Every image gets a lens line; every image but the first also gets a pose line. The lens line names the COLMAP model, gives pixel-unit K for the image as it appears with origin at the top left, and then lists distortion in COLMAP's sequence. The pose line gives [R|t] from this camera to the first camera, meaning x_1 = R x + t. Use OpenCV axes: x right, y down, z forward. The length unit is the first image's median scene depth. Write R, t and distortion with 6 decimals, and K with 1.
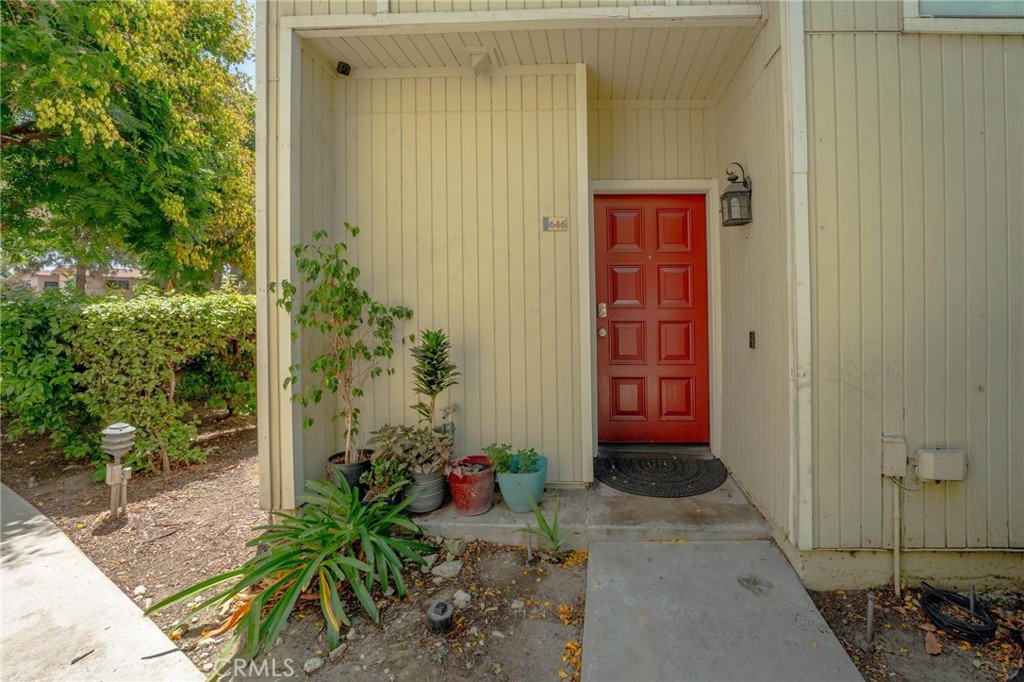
lens RADIAL K [[462.5, 0, 602.0], [0, 462.5, 313.8], [0, 0, 1]] dist [-0.016620, 0.000100]
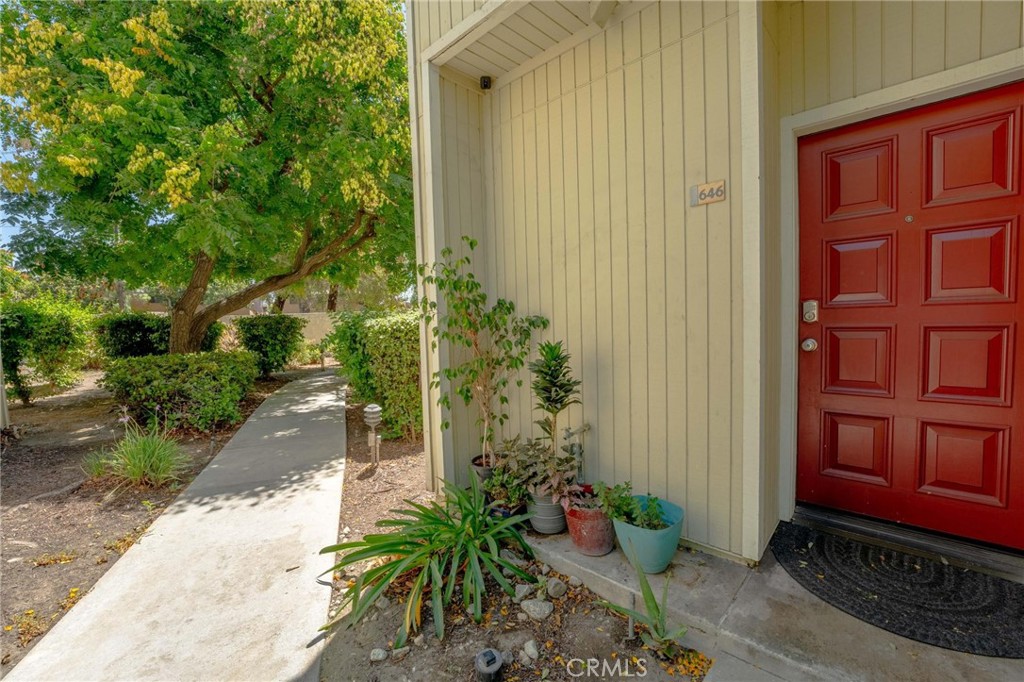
lens RADIAL K [[440.0, 0, 484.3], [0, 440.0, 355.3], [0, 0, 1]] dist [-0.023326, 0.000531]
pose [[0.709085, 0.036314, -0.704187, 0.136579], [0.029443, 0.996277, 0.081024, -0.011707], [0.704508, -0.078186, 0.705376, 0.268520]]
